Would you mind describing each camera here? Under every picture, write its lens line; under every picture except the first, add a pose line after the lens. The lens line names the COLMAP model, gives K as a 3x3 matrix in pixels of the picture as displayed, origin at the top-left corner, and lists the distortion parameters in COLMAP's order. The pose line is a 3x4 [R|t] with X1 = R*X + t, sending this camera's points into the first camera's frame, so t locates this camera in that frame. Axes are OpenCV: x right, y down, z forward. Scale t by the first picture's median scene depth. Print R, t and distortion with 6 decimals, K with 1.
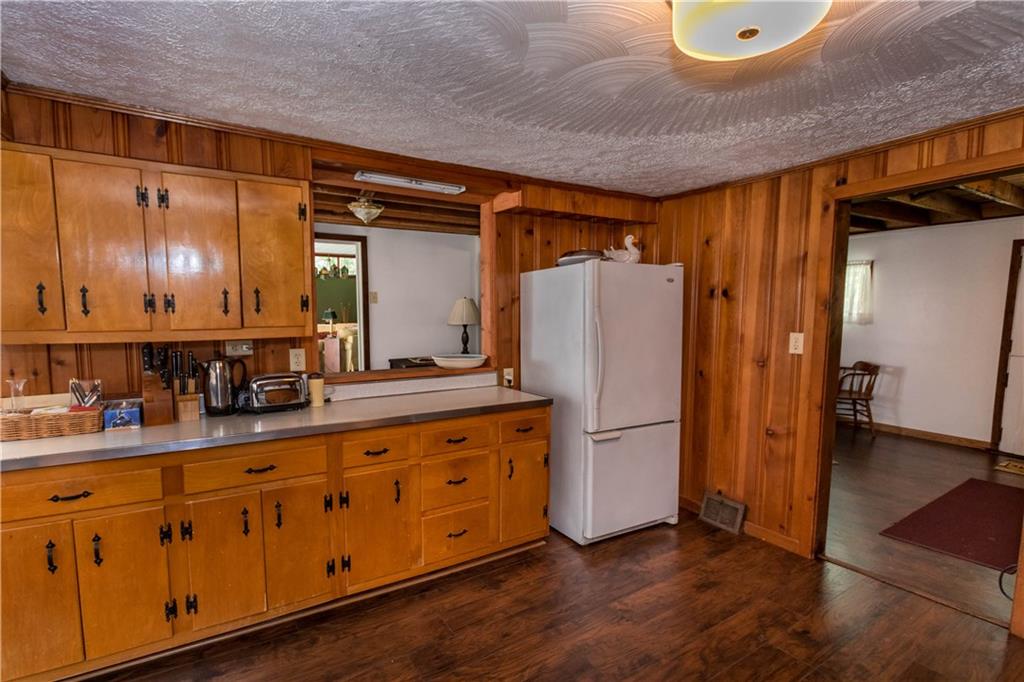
lens RADIAL K [[498.3, 0, 512.9], [0, 498.3, 365.8], [0, 0, 1]] dist [-0.002117, -0.000125]
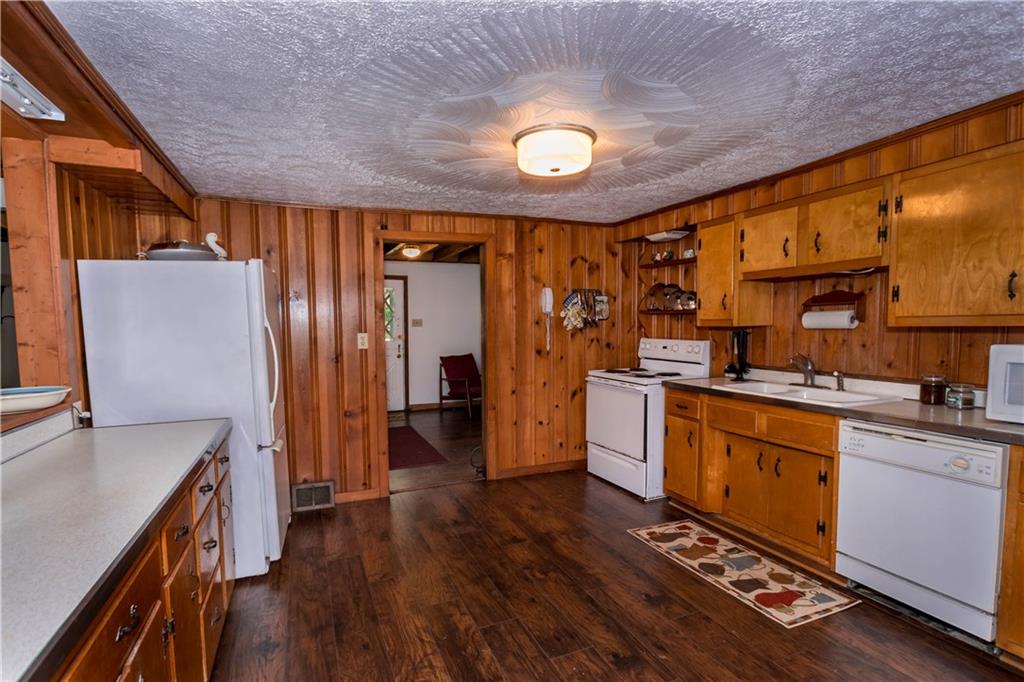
lens RADIAL K [[494.9, 0, 509.6], [0, 494.9, 357.5], [0, 0, 1]] dist [-0.013618, 0.000208]
pose [[0.183277, -0.069204, 0.980622, -0.647553], [0.121017, 0.991520, 0.047355, -0.015869], [-0.975584, 0.109993, 0.190098, 0.374359]]
